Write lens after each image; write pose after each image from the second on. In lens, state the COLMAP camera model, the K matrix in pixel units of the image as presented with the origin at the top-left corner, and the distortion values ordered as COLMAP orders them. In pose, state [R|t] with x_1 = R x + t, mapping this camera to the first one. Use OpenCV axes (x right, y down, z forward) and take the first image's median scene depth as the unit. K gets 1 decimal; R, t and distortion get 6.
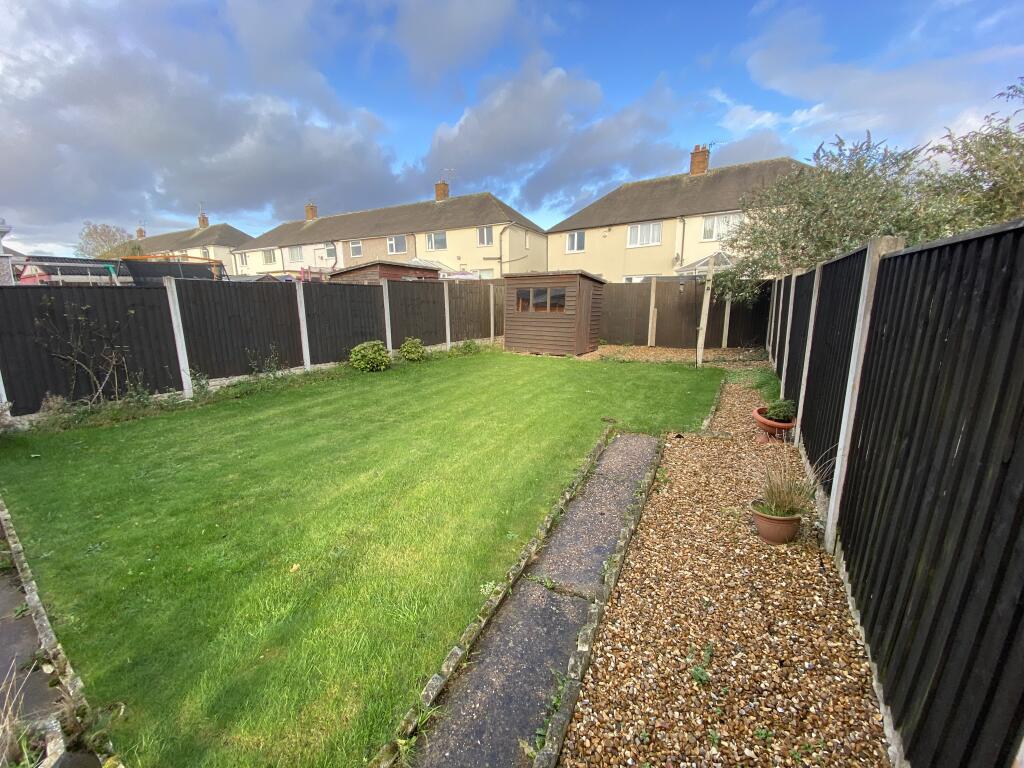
lens RADIAL K [[417.3, 0, 508.1], [0, 417.3, 389.2], [0, 0, 1]] dist [-0.023302, -0.000883]
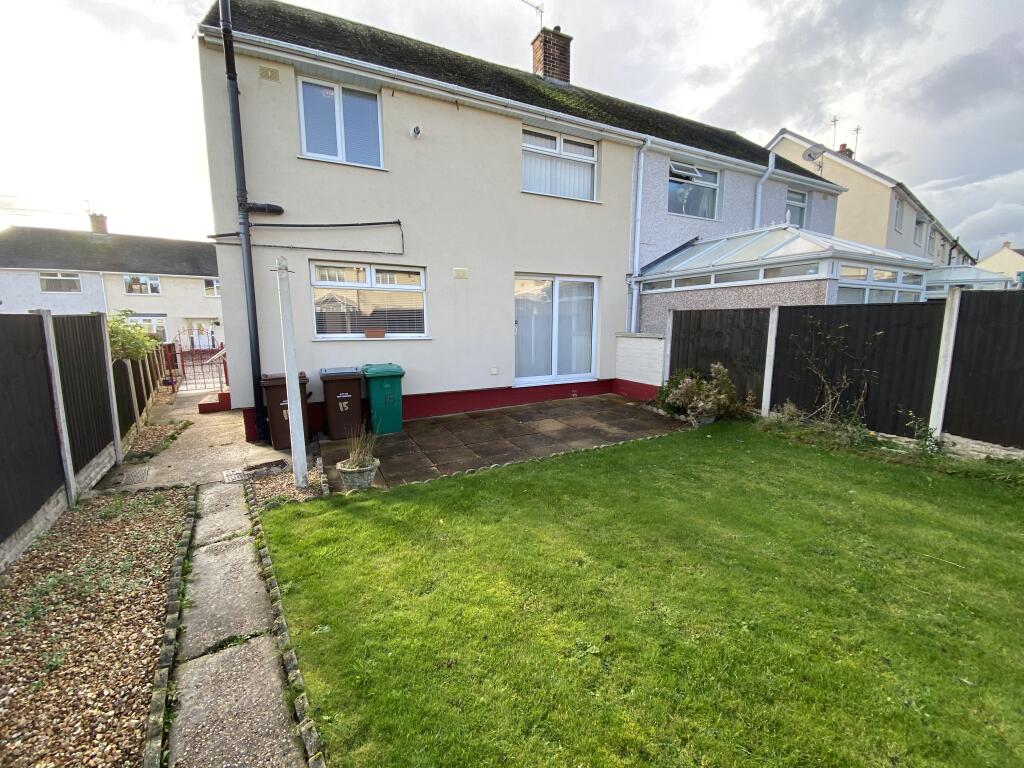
lens RADIAL K [[417.3, 0, 506.2], [0, 417.3, 385.2], [0, 0, 1]] dist [-0.023302, -0.000883]
pose [[-0.495987, 0.140125, -0.856949, 0.274911], [-0.173740, 0.950922, 0.256049, -0.215908], [0.850771, 0.275883, -0.447300, 0.951787]]
